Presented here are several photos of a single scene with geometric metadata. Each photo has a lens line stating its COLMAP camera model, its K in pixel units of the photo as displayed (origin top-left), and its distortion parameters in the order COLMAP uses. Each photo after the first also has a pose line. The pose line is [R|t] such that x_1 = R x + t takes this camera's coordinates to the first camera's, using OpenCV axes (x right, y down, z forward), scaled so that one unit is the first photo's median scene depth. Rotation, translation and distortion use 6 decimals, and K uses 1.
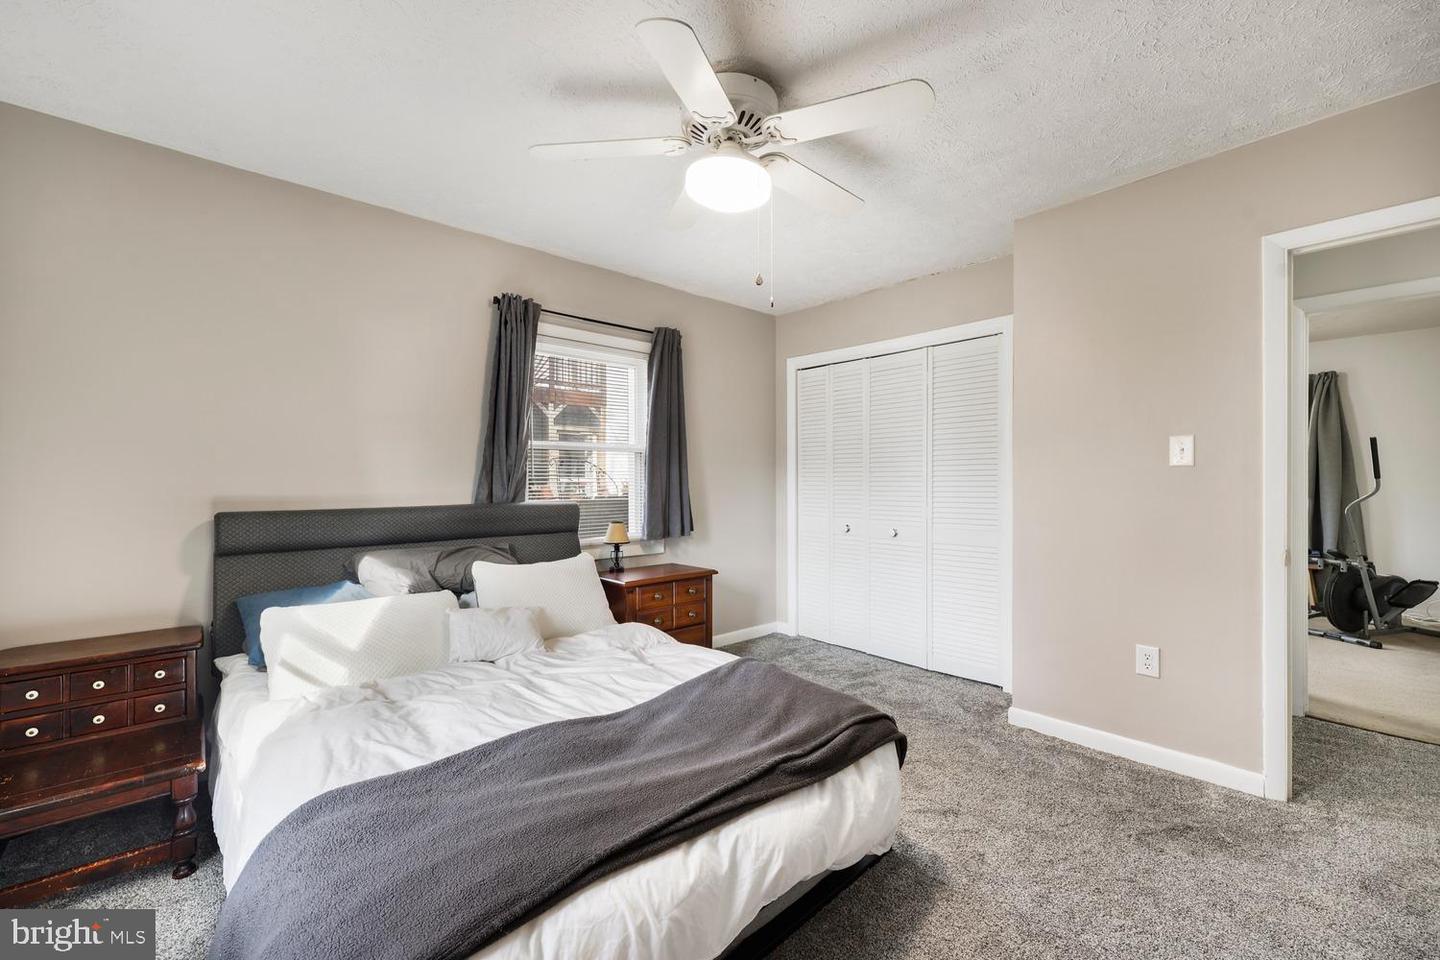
lens RADIAL K [[587.4, 0, 736.5], [0, 587.4, 466.5], [0, 0, 1]] dist [0.000046, -0.000042]
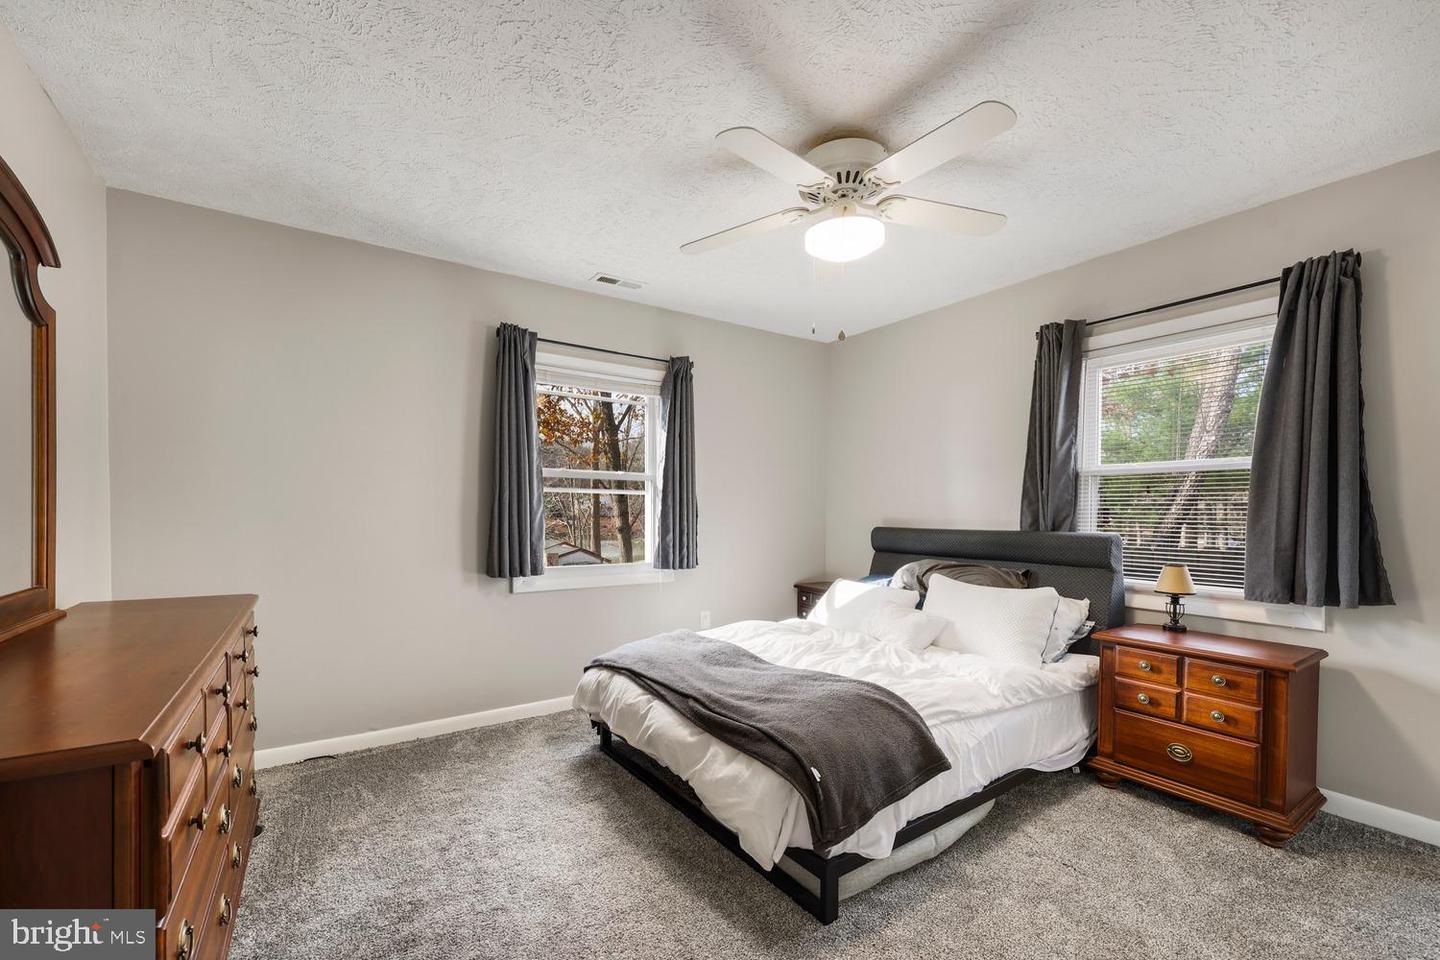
lens RADIAL K [[600.6, 0, 724.5], [0, 600.6, 513.9], [0, 0, 1]] dist [-0.000256, -0.000043]
pose [[-0.146030, 0.013190, -0.989192, 0.733244], [0.019734, 0.999751, 0.010417, 0.009876], [0.989083, -0.017999, -0.146254, 0.612987]]
